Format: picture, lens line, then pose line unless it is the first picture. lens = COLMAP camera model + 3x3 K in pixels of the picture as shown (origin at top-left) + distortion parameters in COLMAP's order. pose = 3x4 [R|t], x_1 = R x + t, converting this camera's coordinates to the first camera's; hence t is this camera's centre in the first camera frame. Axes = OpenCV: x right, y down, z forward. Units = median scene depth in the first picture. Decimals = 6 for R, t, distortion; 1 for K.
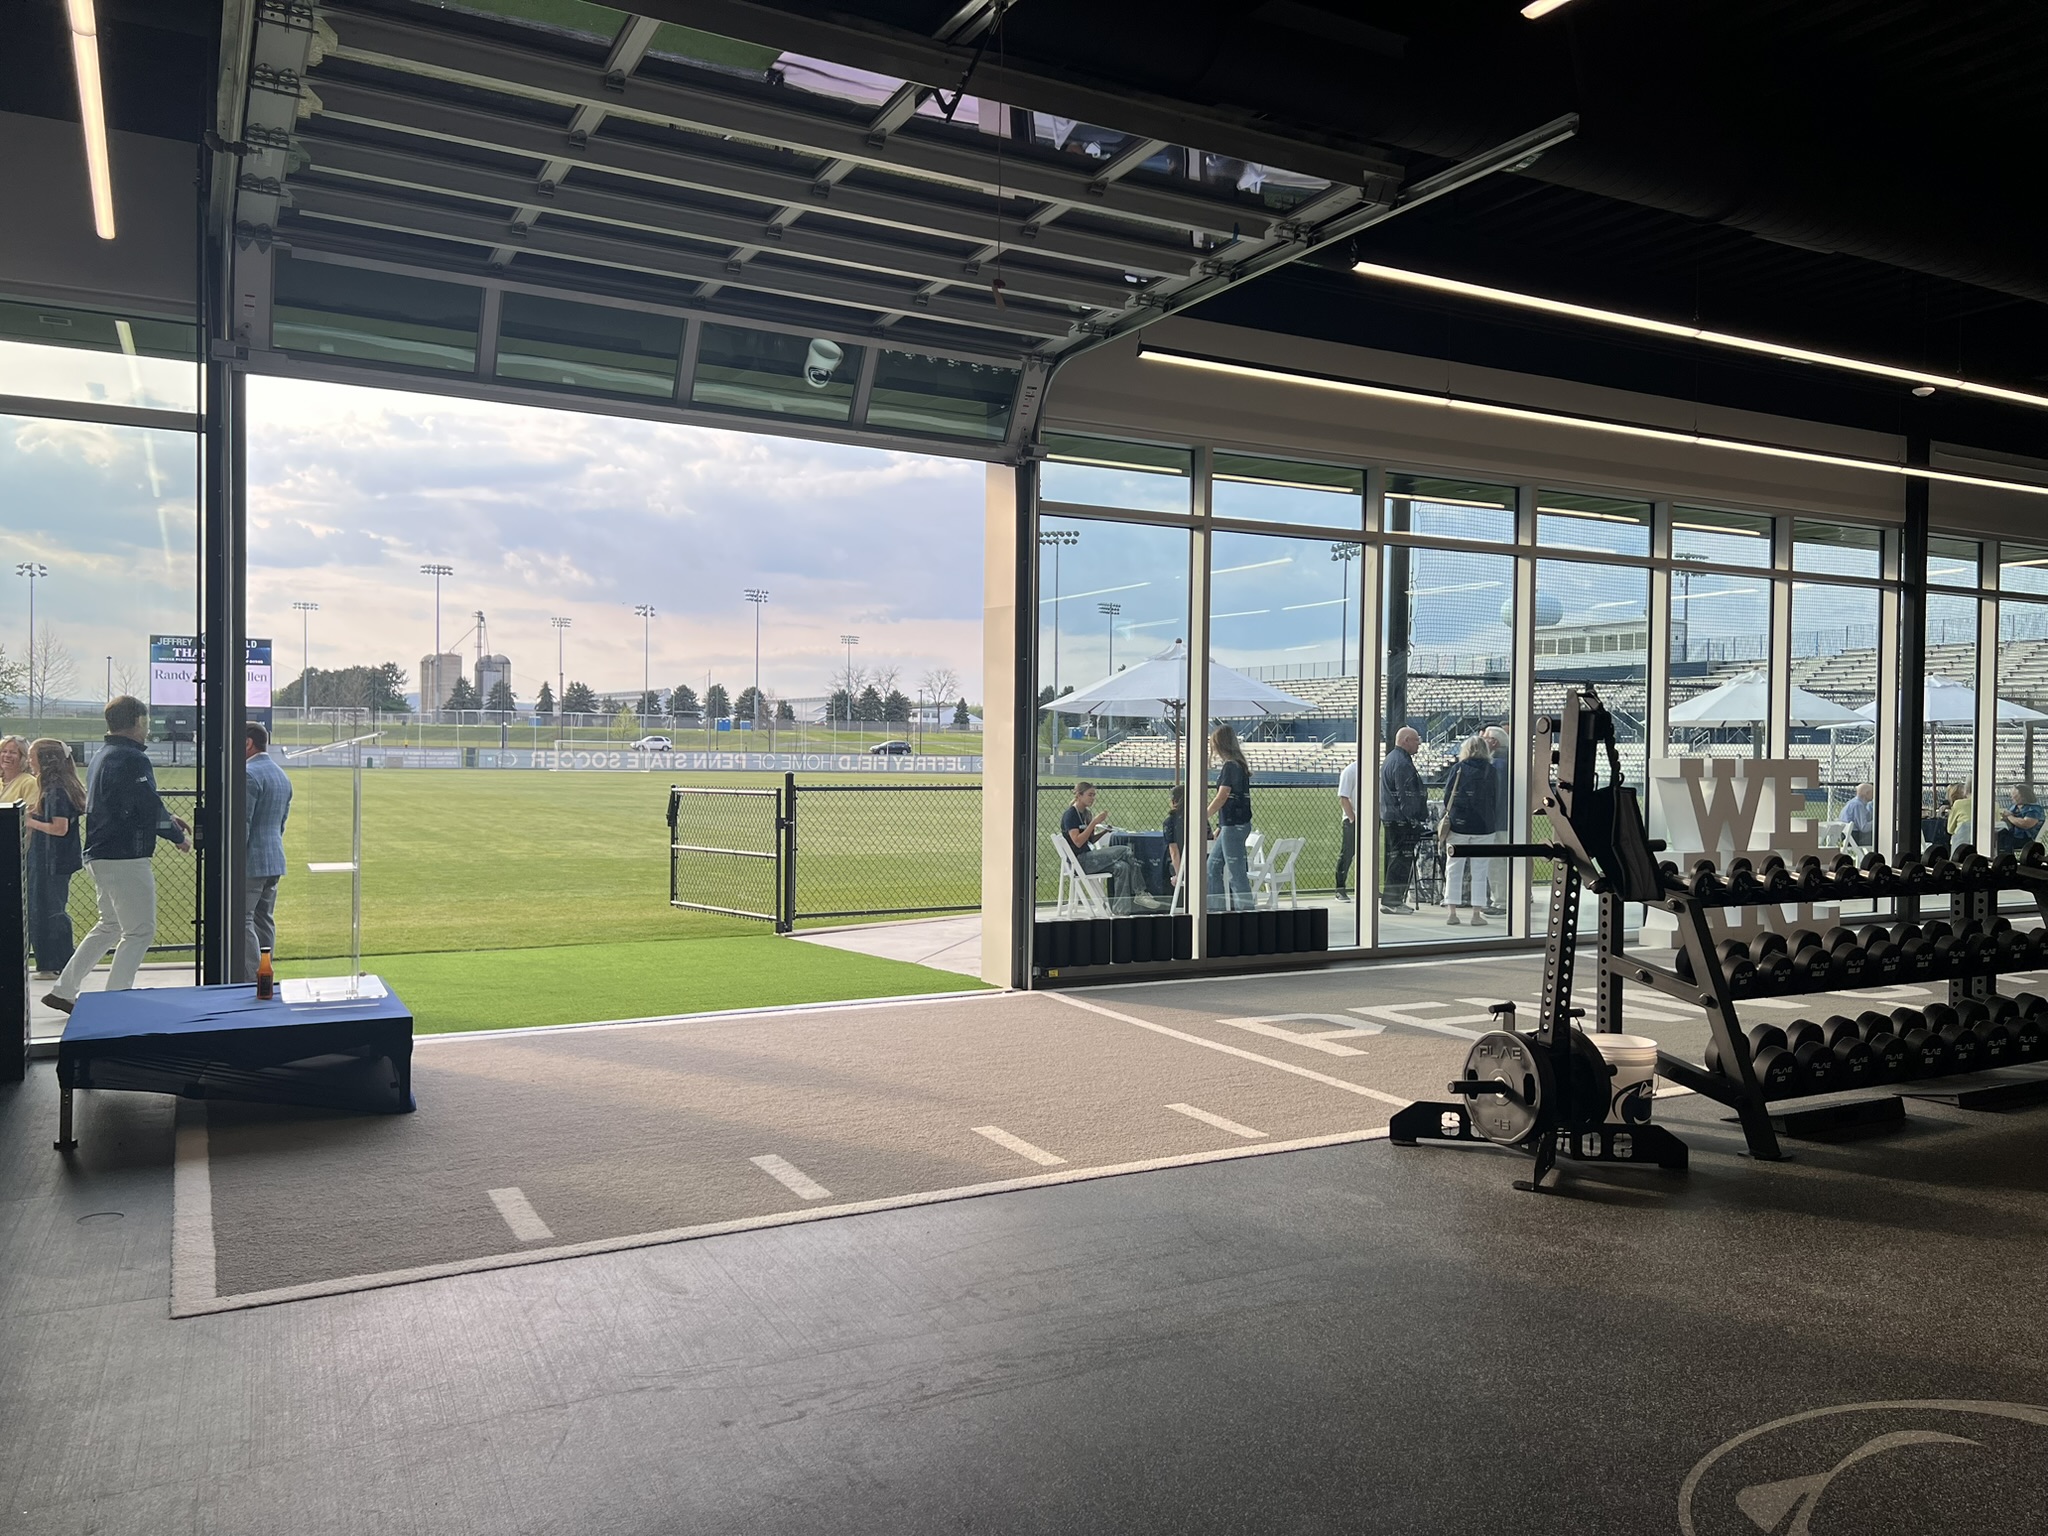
lens RADIAL K [[1540.4, 0, 1023.1], [0, 1540.4, 767.1], [0, 0, 1]] dist [-0.007966, -0.009559]
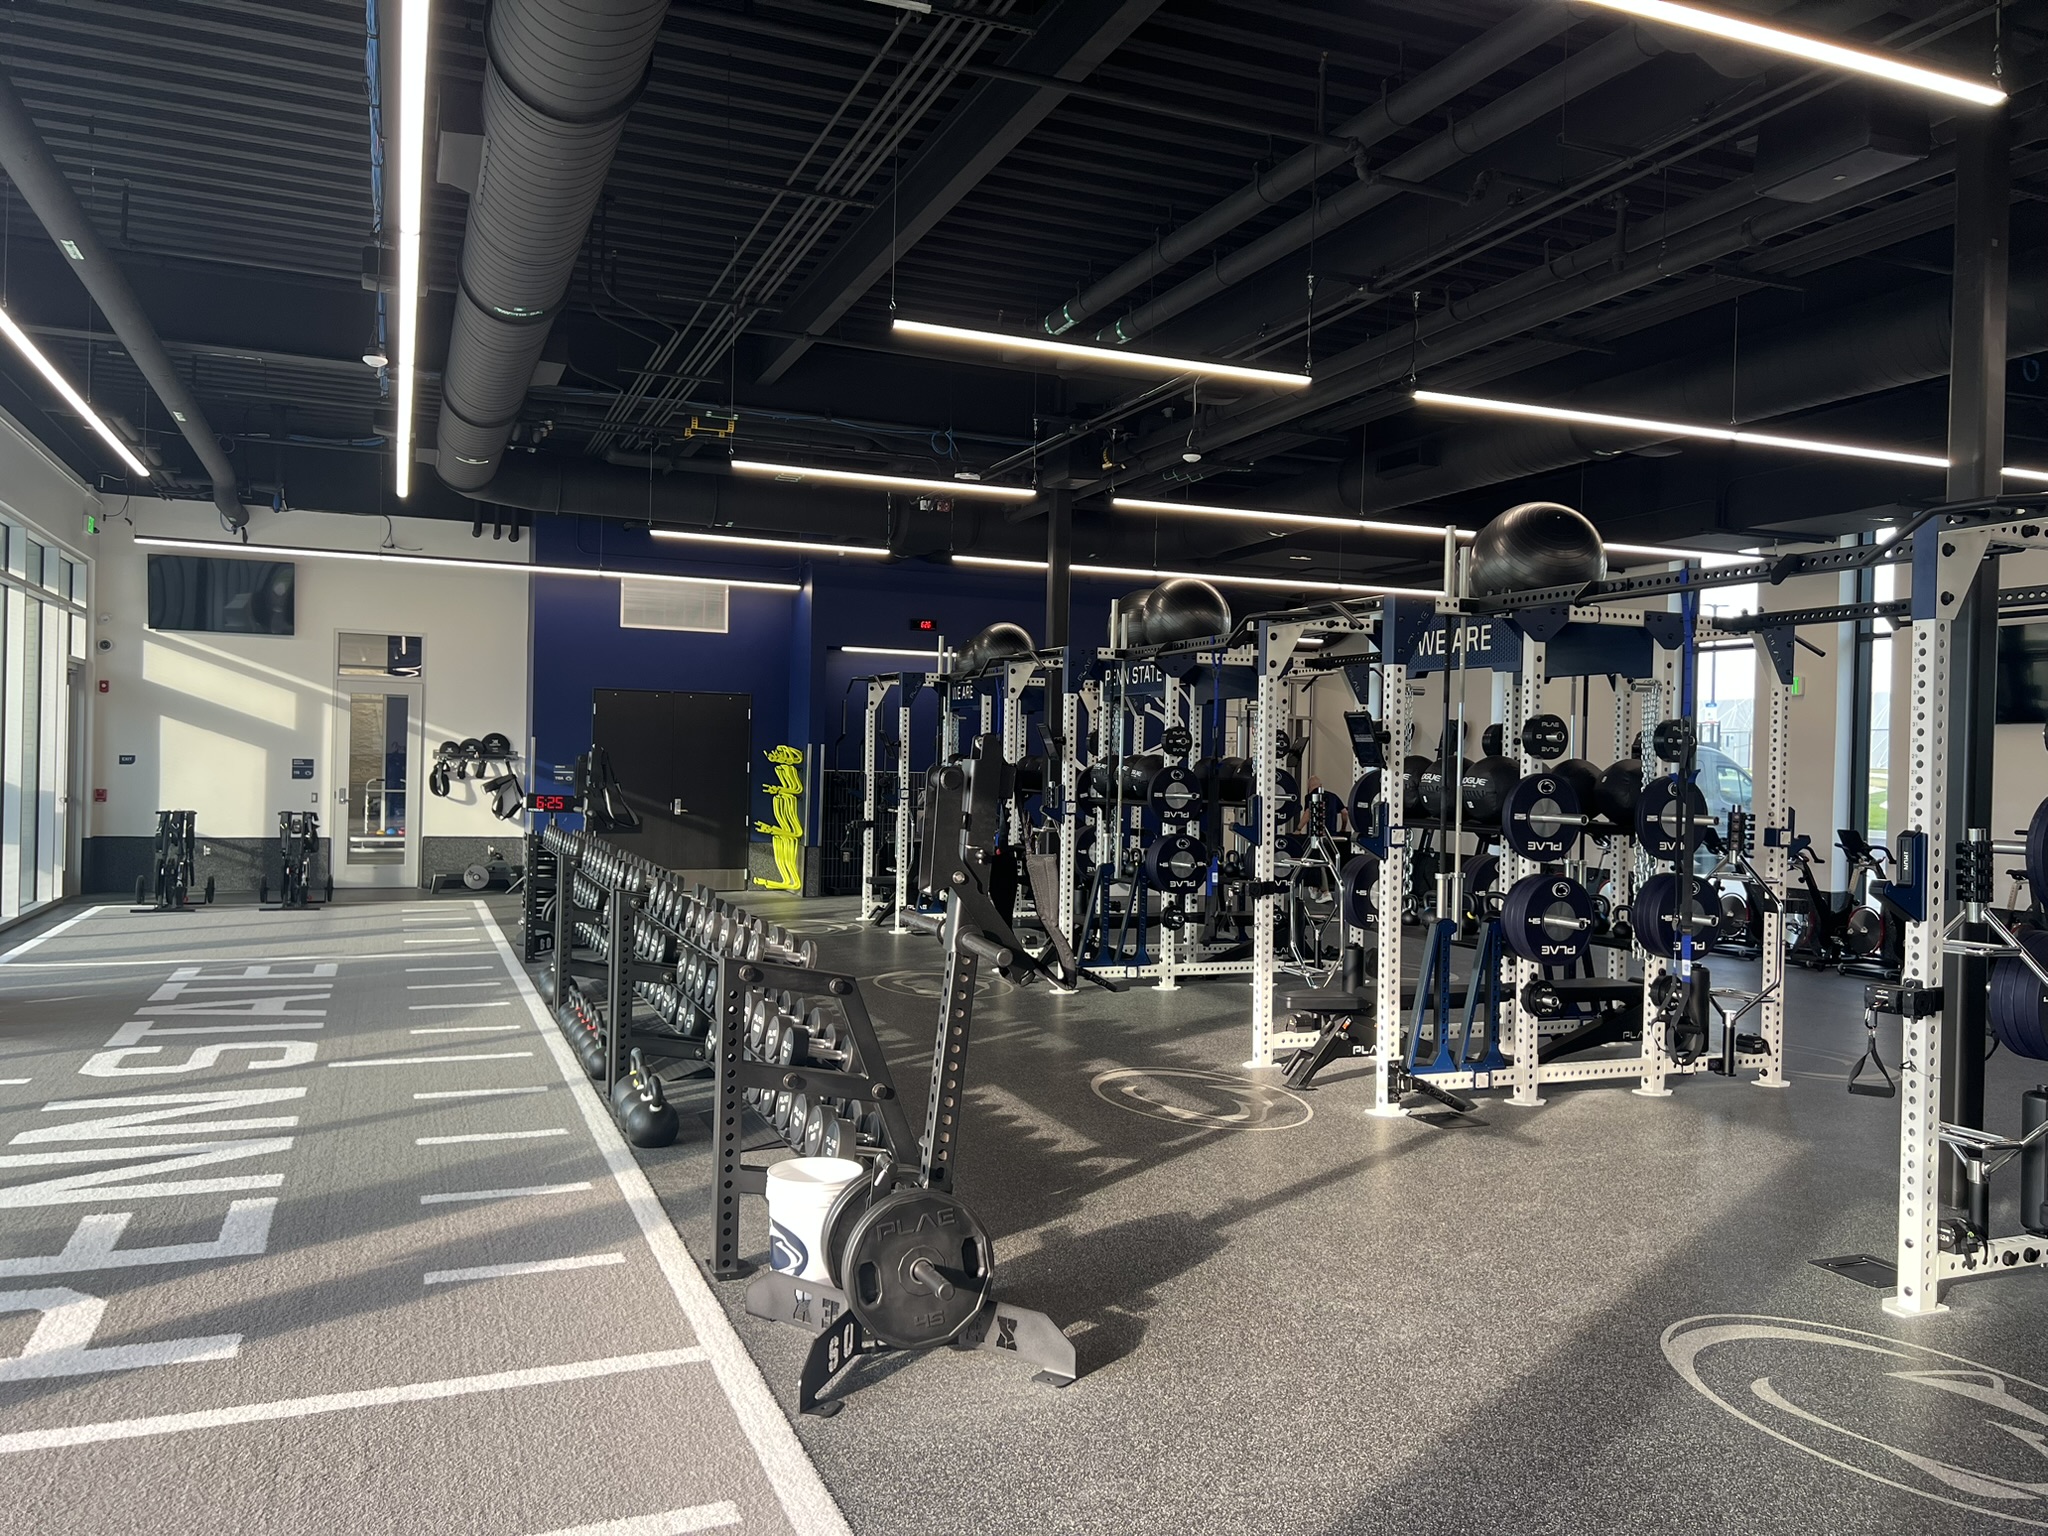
lens RADIAL K [[1540.4, 0, 1026.2], [0, 1540.4, 768.0], [0, 0, 1]] dist [-0.007966, -0.009559]
pose [[0.106511, -0.011789, 0.994242, -0.556485], [-0.010810, 0.999857, 0.013013, -0.051972], [-0.994253, -0.012134, 0.106368, 1.215851]]
